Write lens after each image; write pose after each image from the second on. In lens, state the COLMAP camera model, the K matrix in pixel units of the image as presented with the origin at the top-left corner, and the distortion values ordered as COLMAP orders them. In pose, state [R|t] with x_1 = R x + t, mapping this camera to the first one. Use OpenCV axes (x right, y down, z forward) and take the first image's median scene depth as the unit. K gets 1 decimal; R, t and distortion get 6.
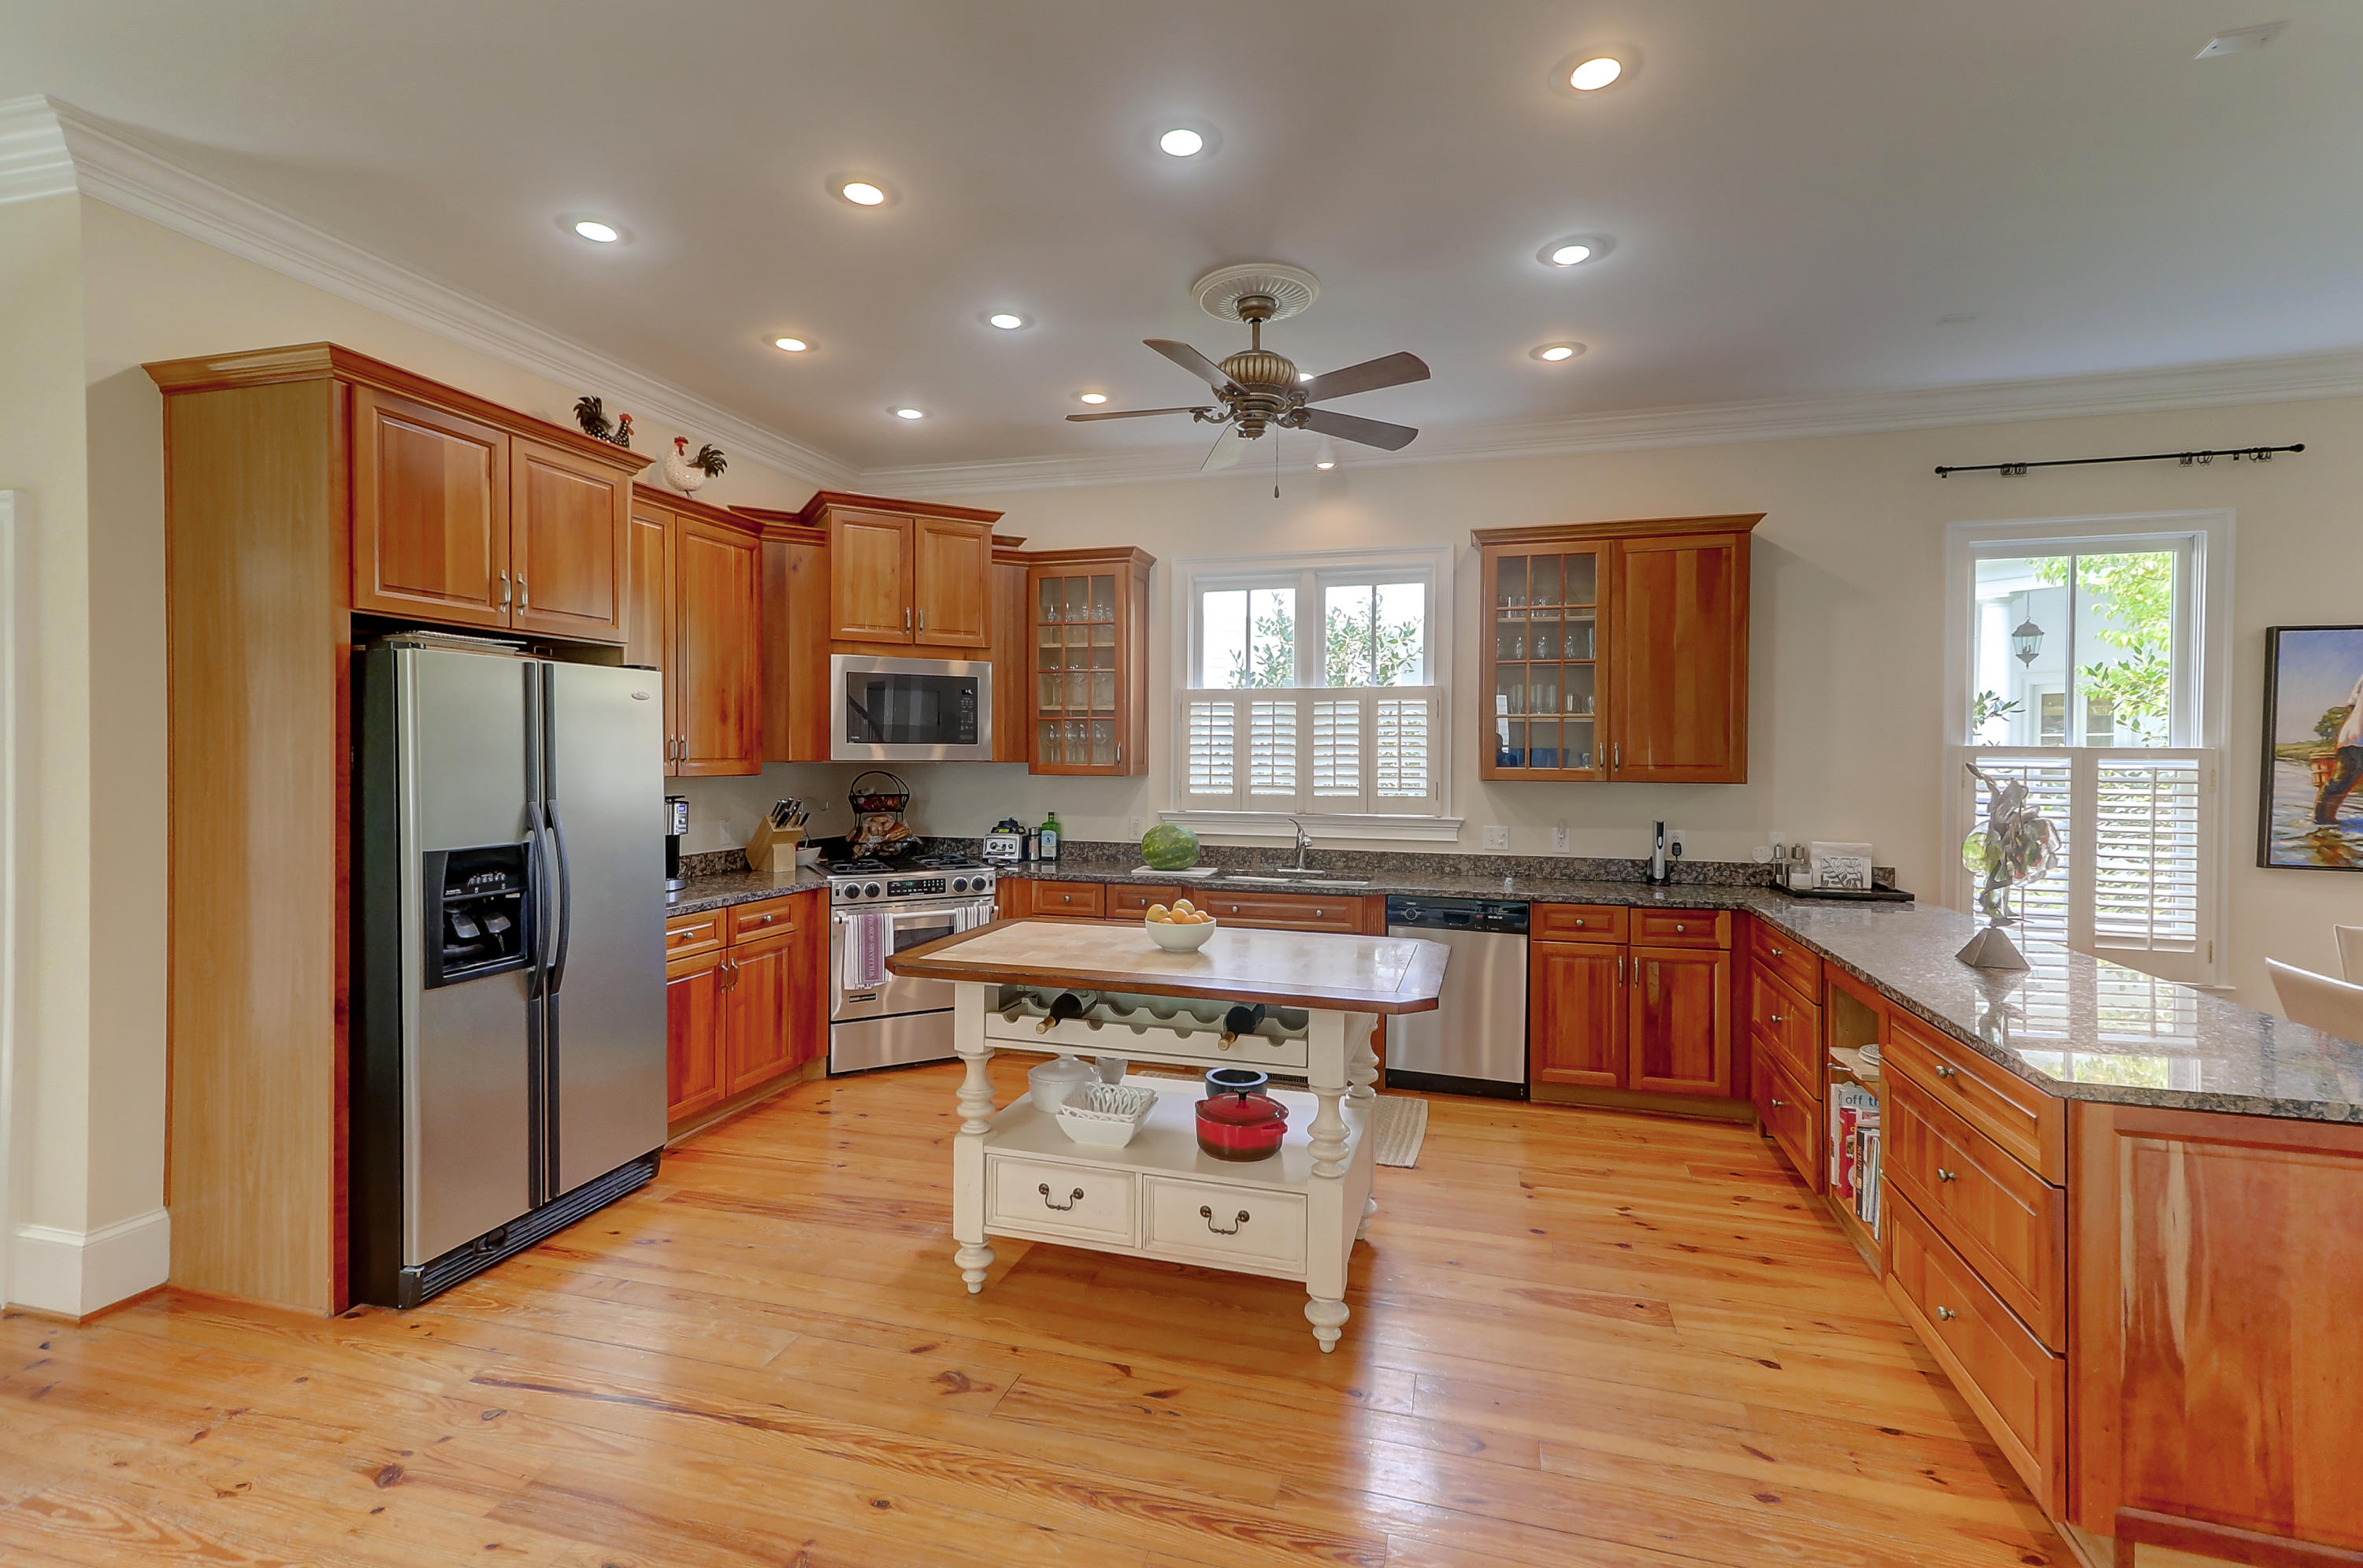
lens RADIAL K [[1075.9, 0, 1183.8], [0, 1075.9, 776.2], [0, 0, 1]] dist [0.023441, -0.003294]
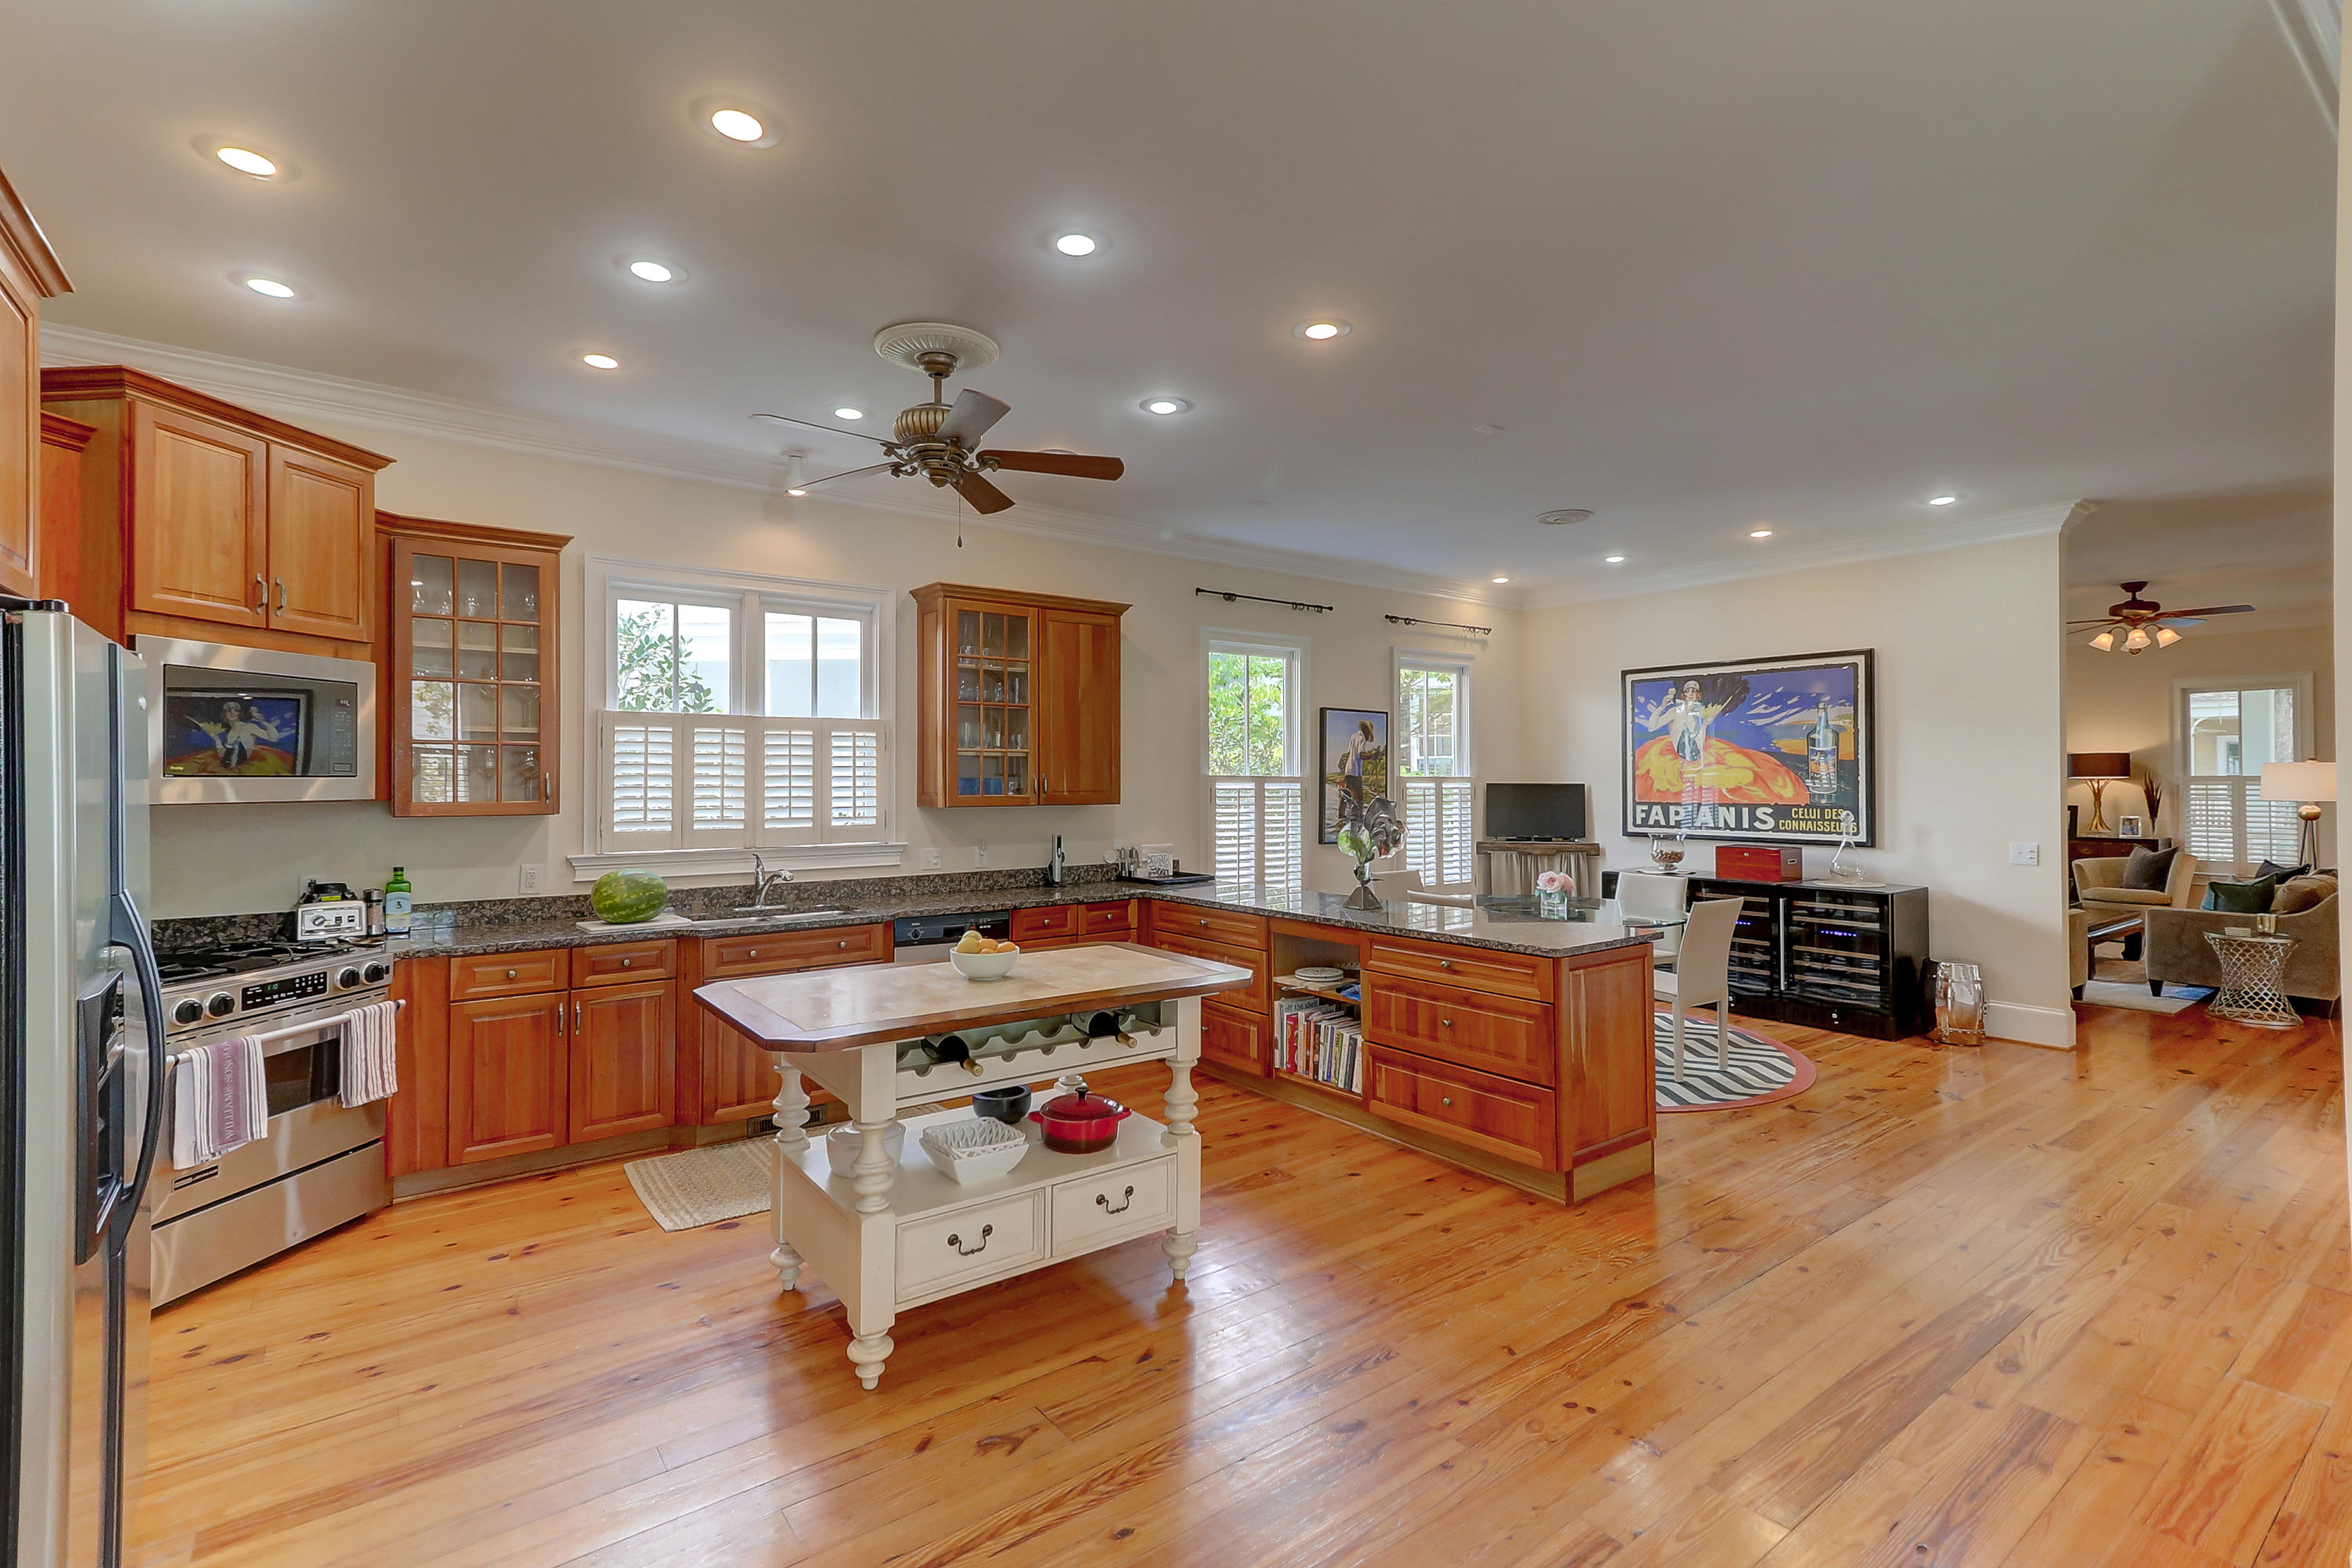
lens RADIAL K [[1071.0, 0, 1170.2], [0, 1071.0, 771.7], [0, 0, 1]] dist [0.023441, -0.003294]
pose [[0.597942, -0.001674, 0.801538, -0.535878], [0.020601, 0.999700, -0.013281, -0.015099], [-0.801275, 0.024453, 0.597796, 0.171634]]
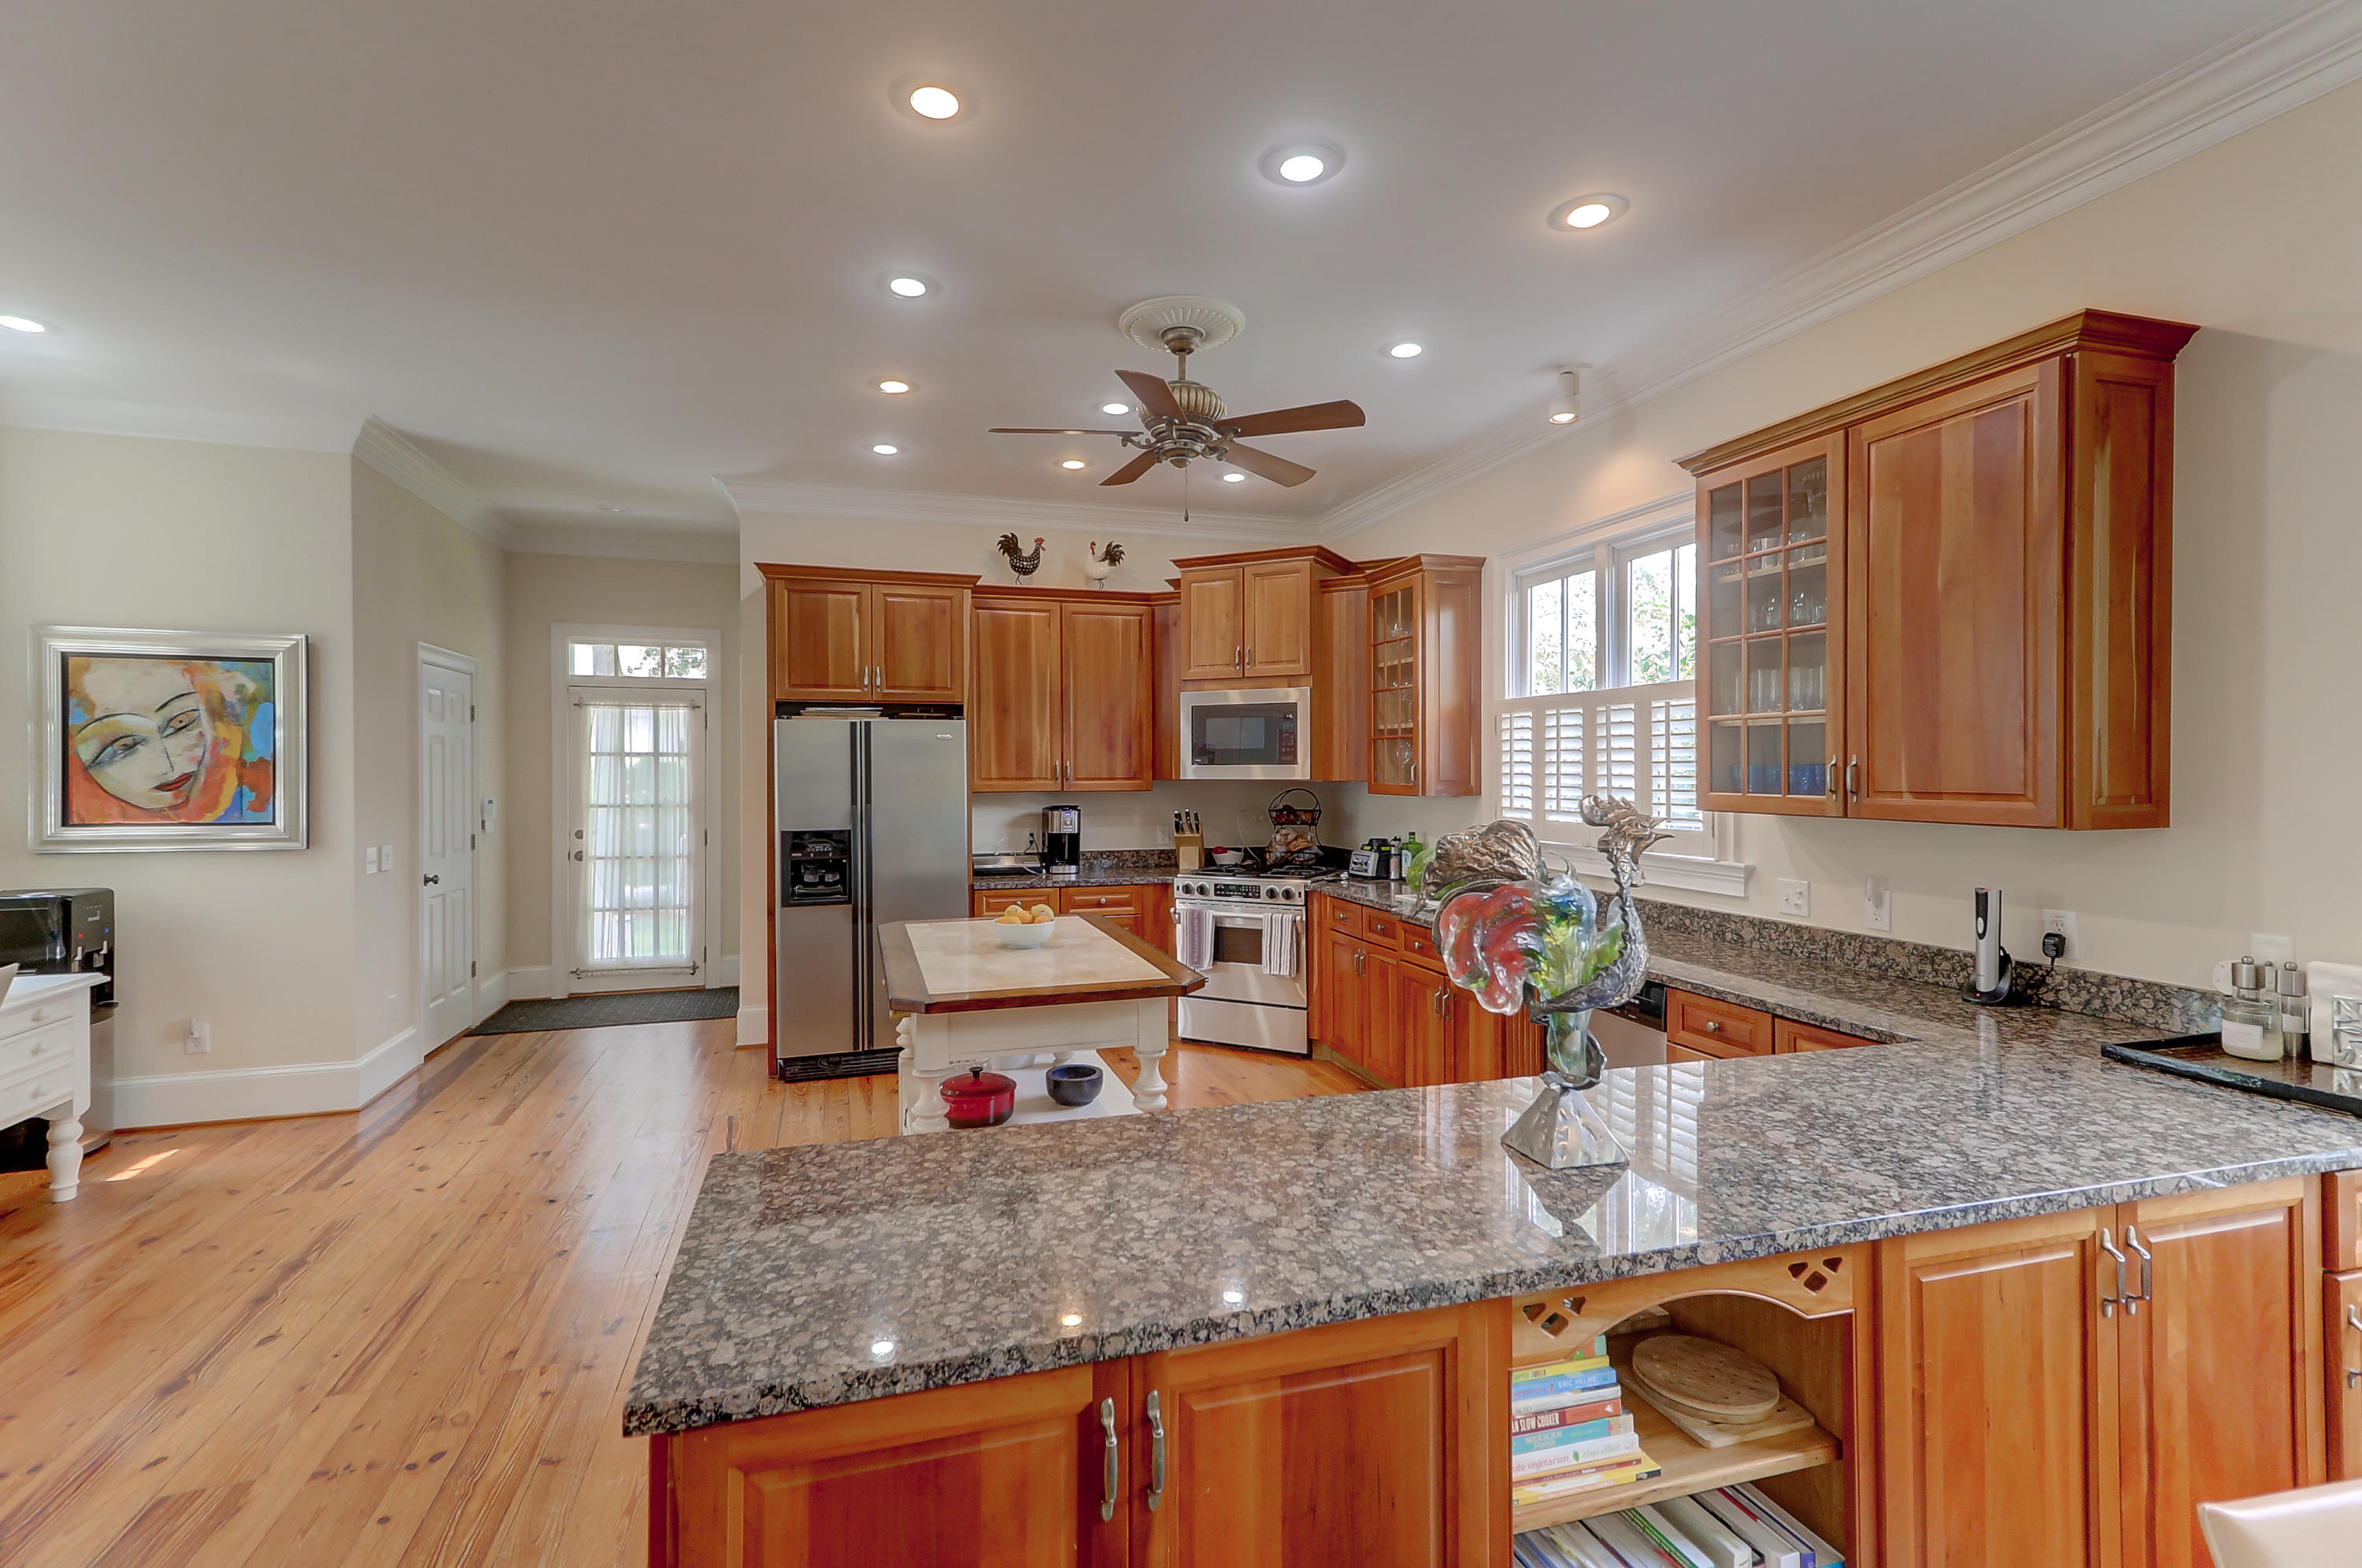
lens RADIAL K [[1075.4, 0, 1173.3], [0, 1075.4, 777.5], [0, 0, 1]] dist [0.023441, -0.003294]
pose [[0.550182, 0.001391, -0.835044, 0.770760], [-0.010675, 0.999929, -0.005368, -0.011496], [0.834977, 0.011868, 0.550157, 0.367417]]
